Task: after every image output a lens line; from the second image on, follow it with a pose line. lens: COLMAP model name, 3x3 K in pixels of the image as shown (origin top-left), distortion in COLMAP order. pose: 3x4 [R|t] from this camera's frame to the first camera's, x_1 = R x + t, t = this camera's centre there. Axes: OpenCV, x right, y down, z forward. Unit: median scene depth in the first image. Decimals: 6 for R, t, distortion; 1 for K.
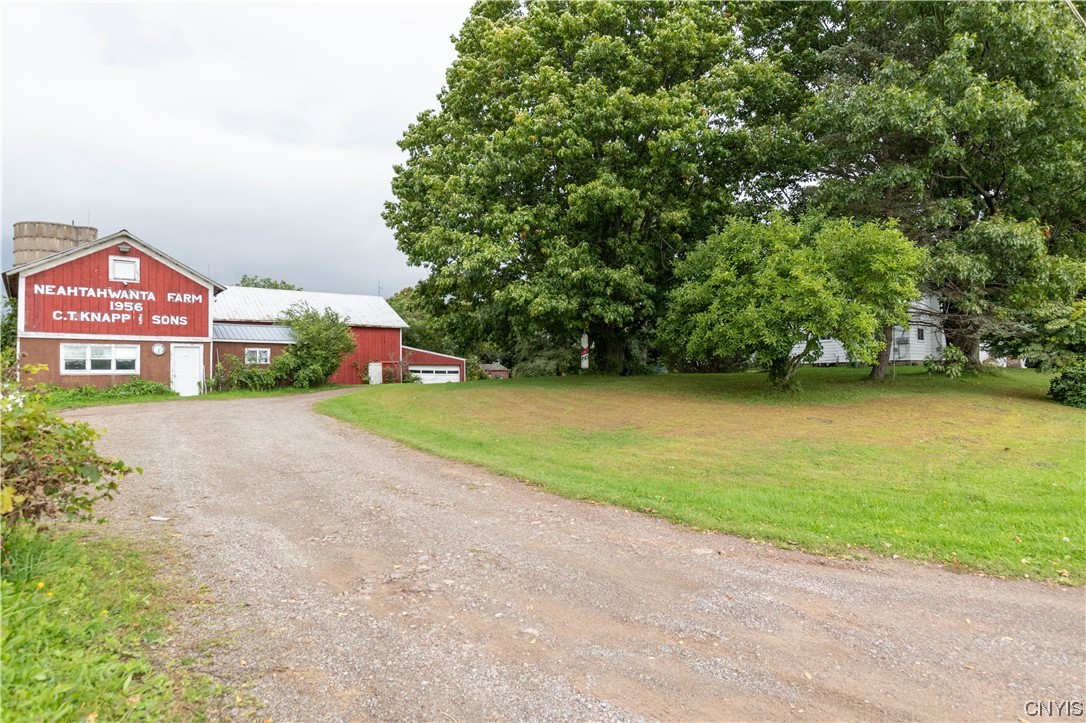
lens RADIAL K [[622.0, 0, 543.0], [0, 622.0, 361.5], [0, 0, 1]] dist [0.000676, 0.000207]
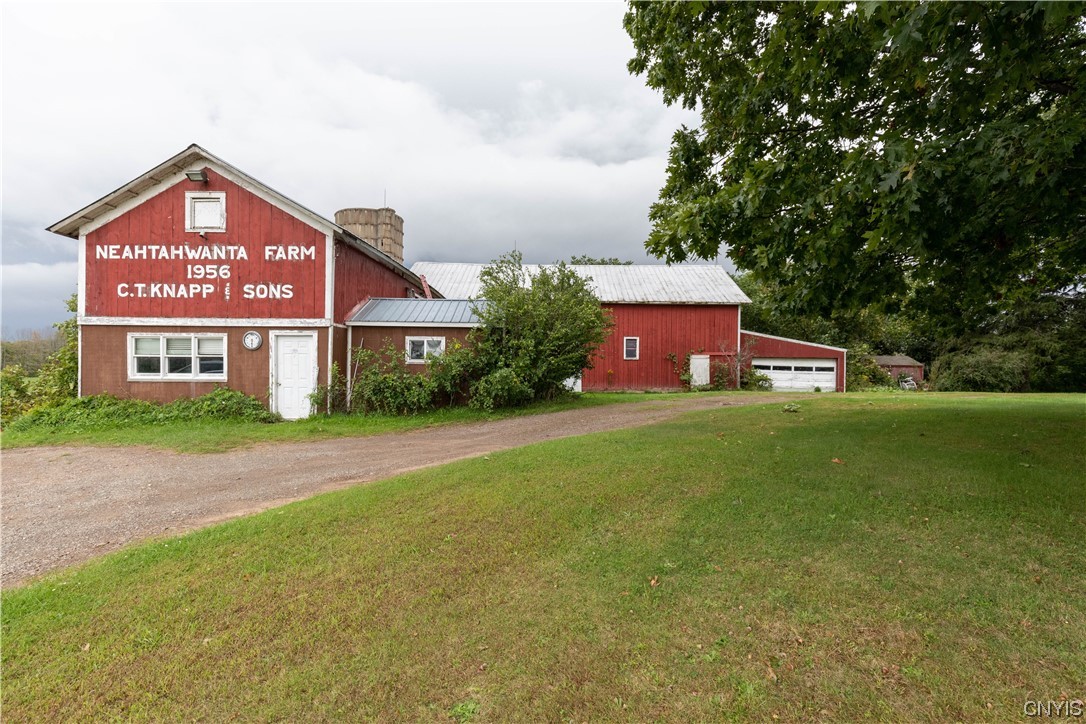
lens RADIAL K [[532.9, 0, 543.0], [0, 532.9, 362.0], [0, 0, 1]] dist [-0.009730, -0.000352]
pose [[0.792405, 0.018601, -0.609712, -0.078687], [-0.000959, 0.999572, 0.029248, -0.013969], [0.609994, -0.022592, 0.792084, 0.772626]]
